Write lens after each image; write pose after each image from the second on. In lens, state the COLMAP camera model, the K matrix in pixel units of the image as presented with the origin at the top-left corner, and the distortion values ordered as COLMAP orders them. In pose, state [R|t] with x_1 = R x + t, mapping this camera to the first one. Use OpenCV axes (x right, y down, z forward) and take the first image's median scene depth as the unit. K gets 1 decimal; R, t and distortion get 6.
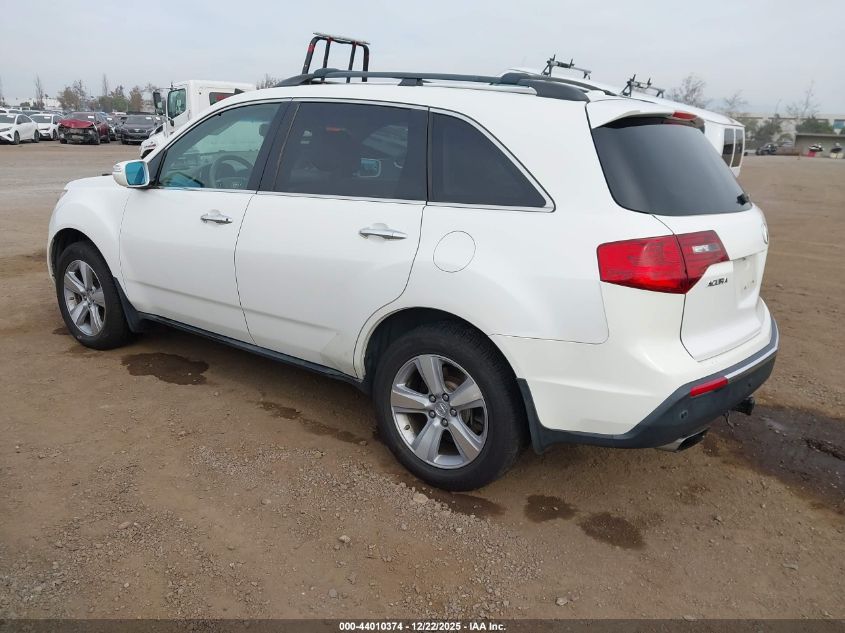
lens RADIAL K [[667.7, 0, 394.1], [0, 667.7, 316.8], [0, 0, 1]] dist [0.092413, -0.179439]
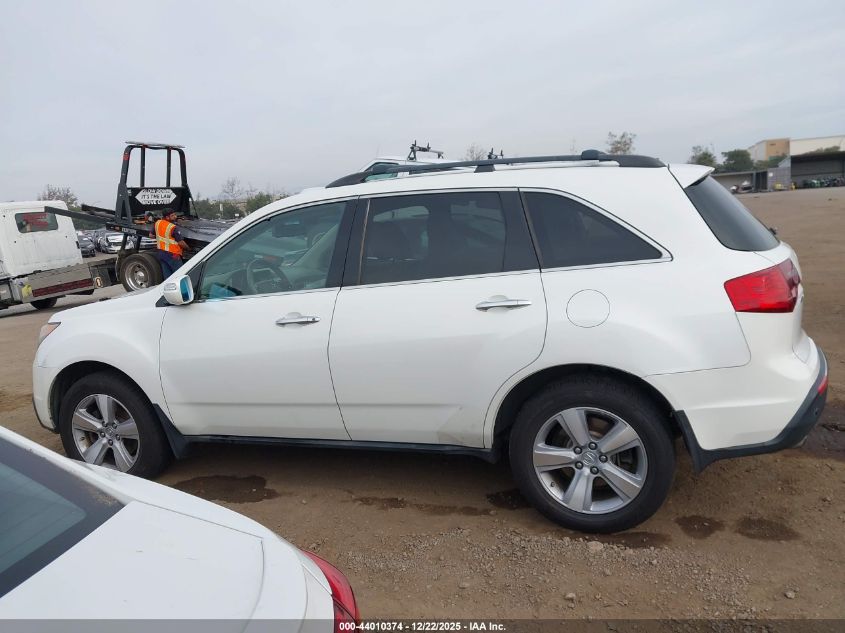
lens RADIAL K [[667.7, 0, 394.1], [0, 667.7, 316.8], [0, 0, 1]] dist [0.092413, -0.179439]
pose [[0.953731, -0.154975, 0.257643, -0.443840], [0.185597, 0.977628, -0.098982, -0.030745], [-0.236540, 0.142220, 0.961157, 0.016035]]
